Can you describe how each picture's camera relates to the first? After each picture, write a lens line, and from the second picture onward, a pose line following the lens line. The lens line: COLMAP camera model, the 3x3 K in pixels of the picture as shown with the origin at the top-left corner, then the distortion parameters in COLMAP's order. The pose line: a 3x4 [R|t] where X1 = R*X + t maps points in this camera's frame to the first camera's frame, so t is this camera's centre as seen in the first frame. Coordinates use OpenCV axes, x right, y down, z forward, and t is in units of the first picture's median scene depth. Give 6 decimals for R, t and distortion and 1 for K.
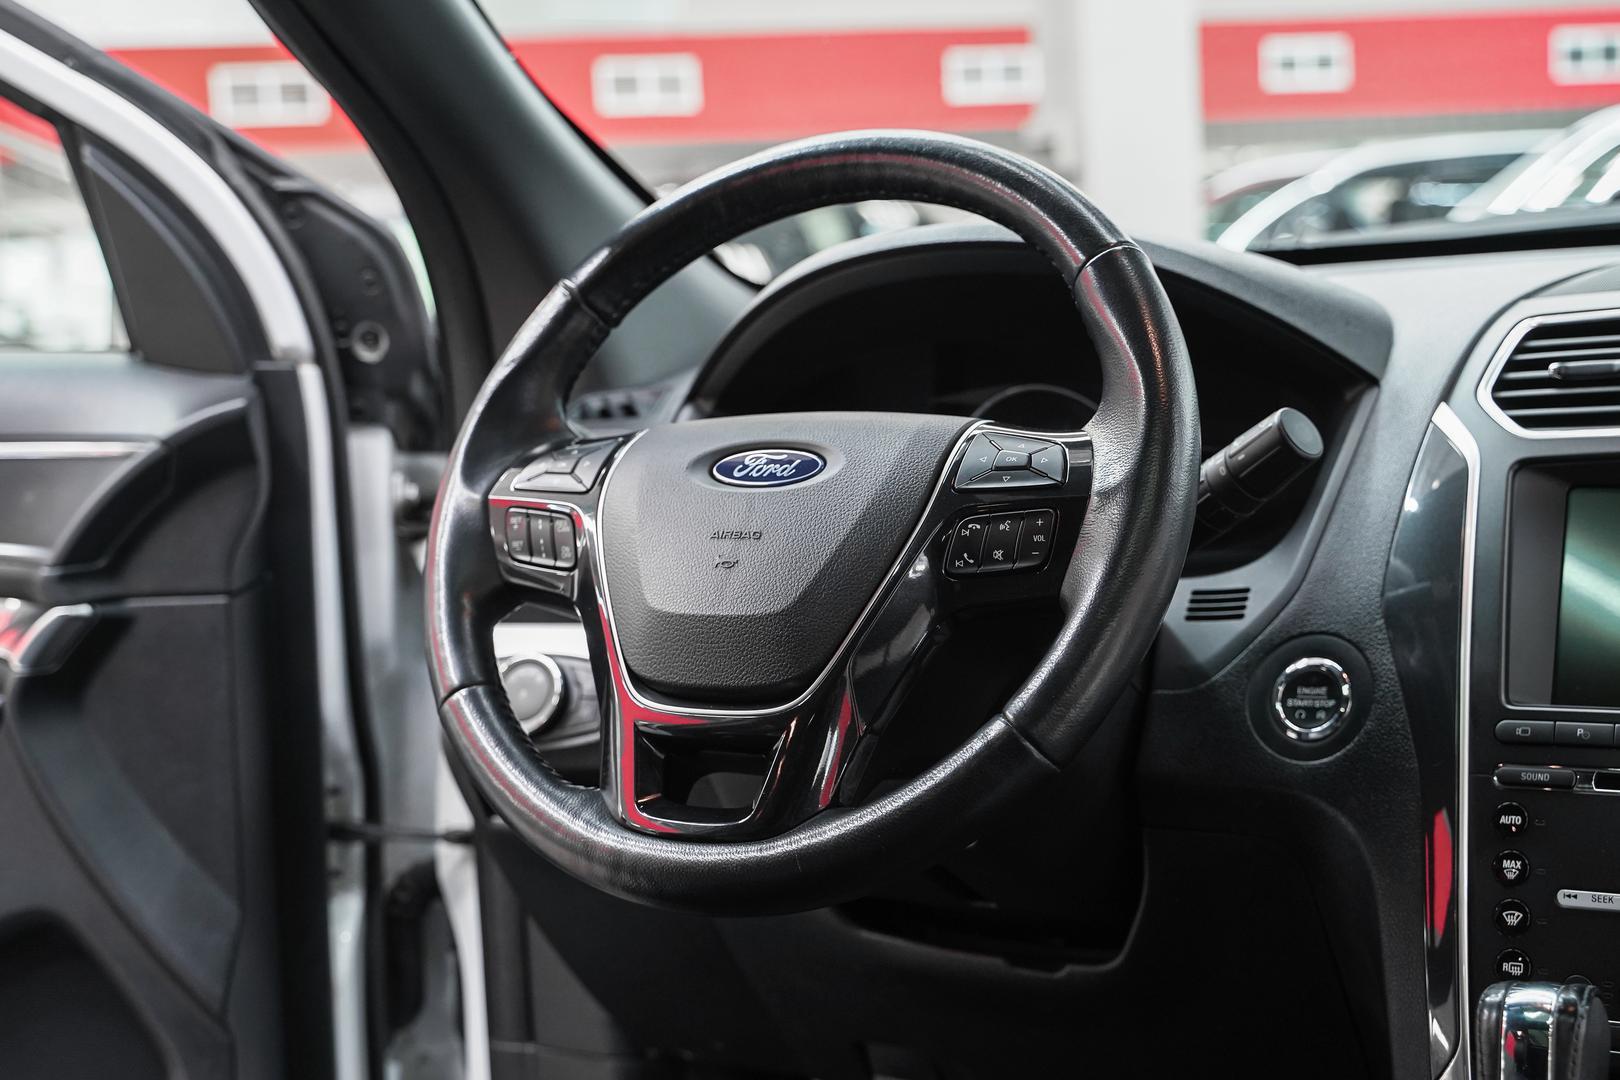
lens RADIAL K [[2192.4, 0, 779.4], [0, 2192.4, 535.1], [0, 0, 1]] dist [-0.004540, 0.021704]
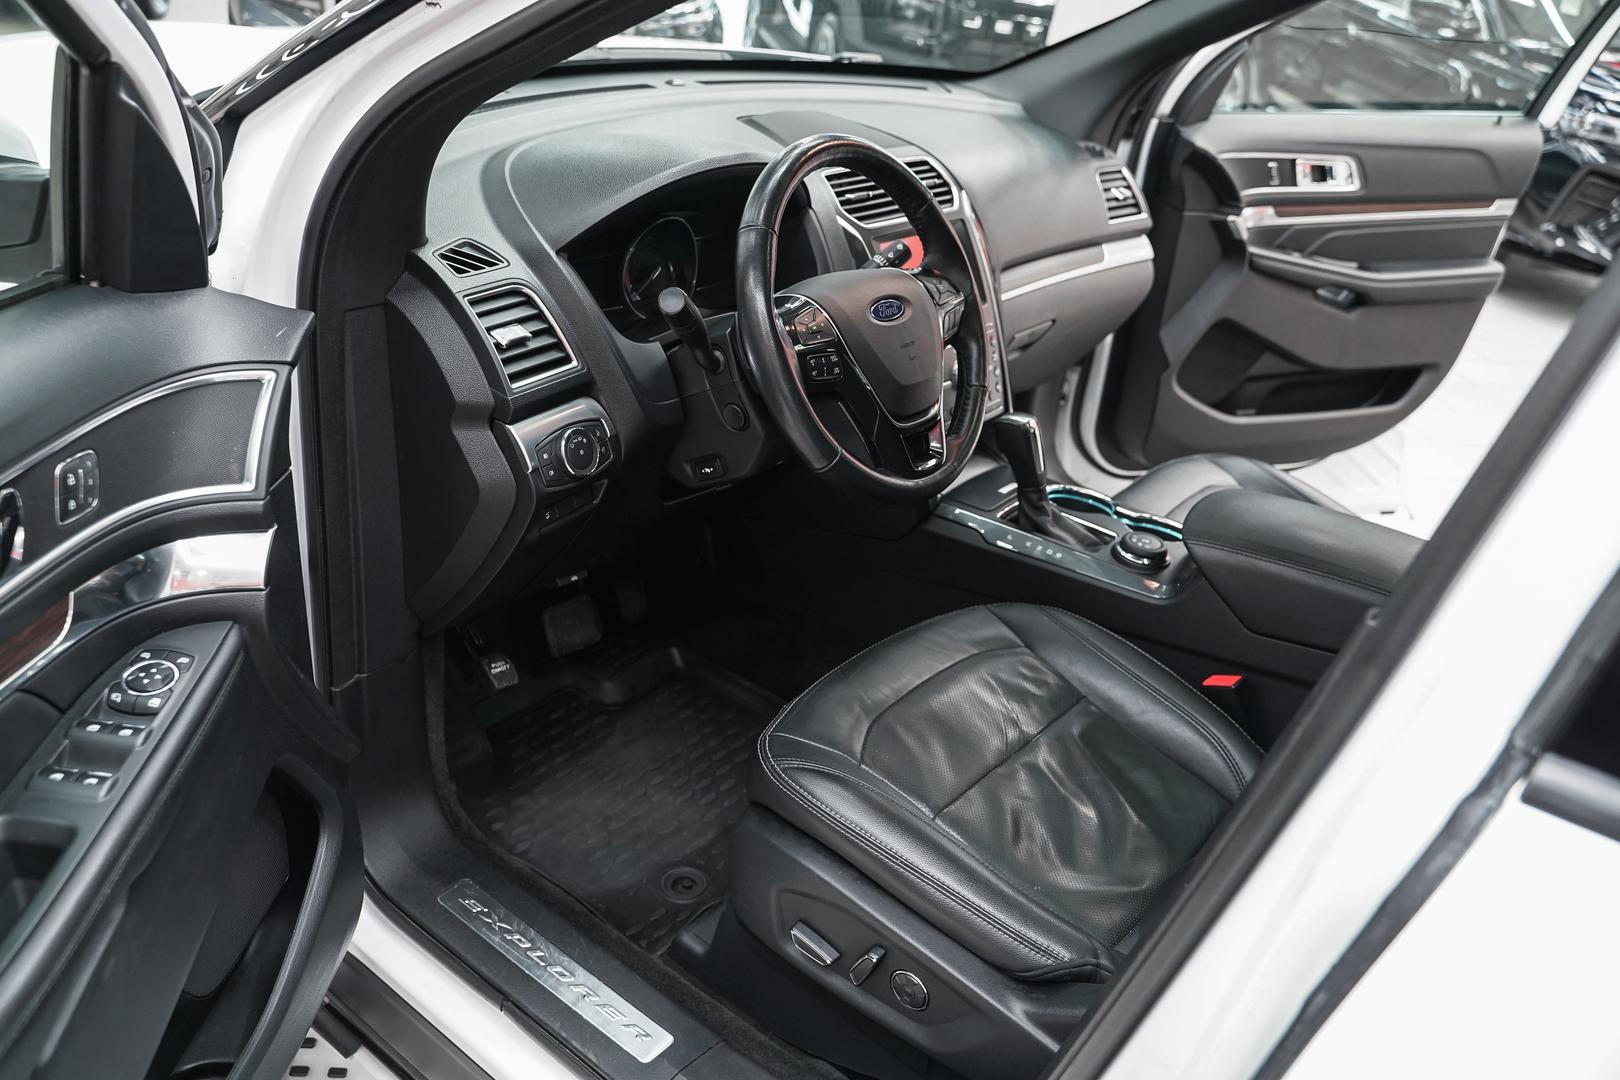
lens RADIAL K [[1288.6, 0, 810.0], [0, 1288.6, 540.0], [0, 0, 1]] dist [-0.014472, 0.003851]
pose [[0.115750, -0.402763, 0.907956, -1.214067], [-0.029765, 0.912283, 0.408477, -0.327130], [-0.992832, -0.074306, 0.093608, 0.863719]]
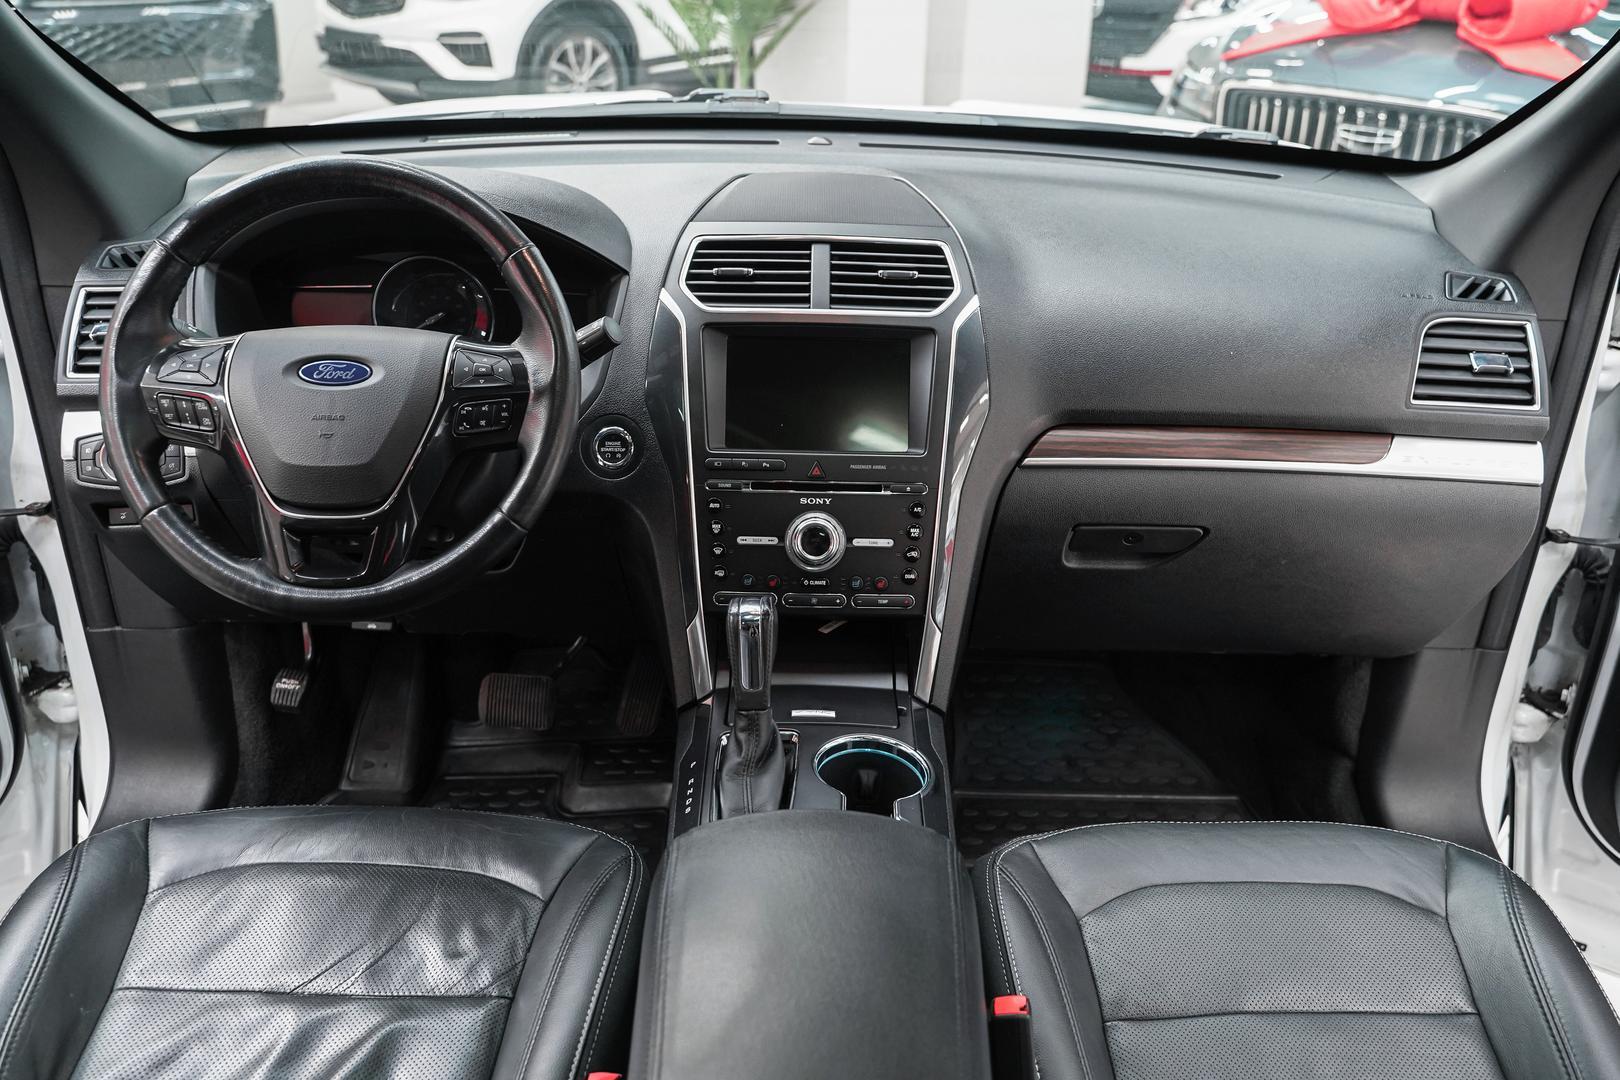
lens RADIAL K [[1326.0, 0, 831.2], [0, 1326.0, 543.3], [0, 0, 1]] dist [-0.008103, -0.008755]
pose [[0.849605, -0.162125, 0.501884, -0.208332], [-0.016213, 0.943105, 0.332100, -0.243709], [-0.527171, -0.290291, 0.798638, -0.106701]]
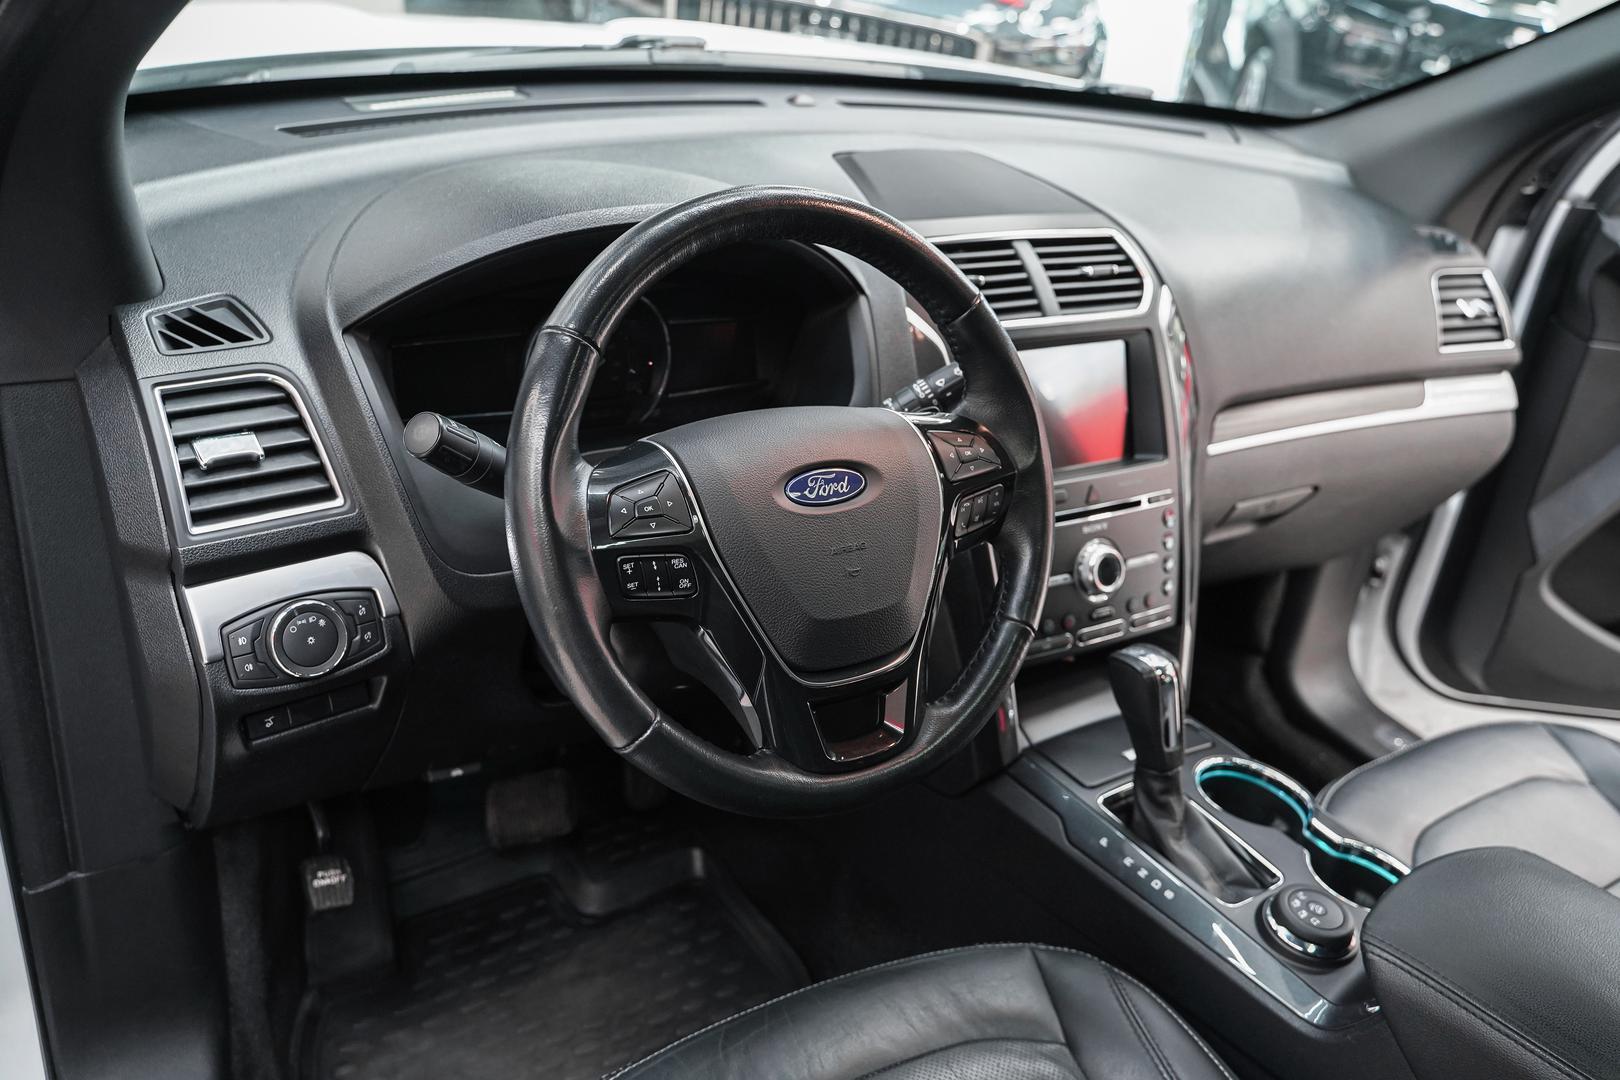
lens RADIAL K [[1339.6, 0, 810.0], [0, 1339.6, 540.0], [0, 0, 1]] dist [-0.009336, 0.001848]
pose [[0.438830, -0.326583, 0.837121, -0.649904], [-0.061603, 0.918489, 0.390620, -0.294305], [-0.896456, -0.222985, 0.382942, 0.634452]]
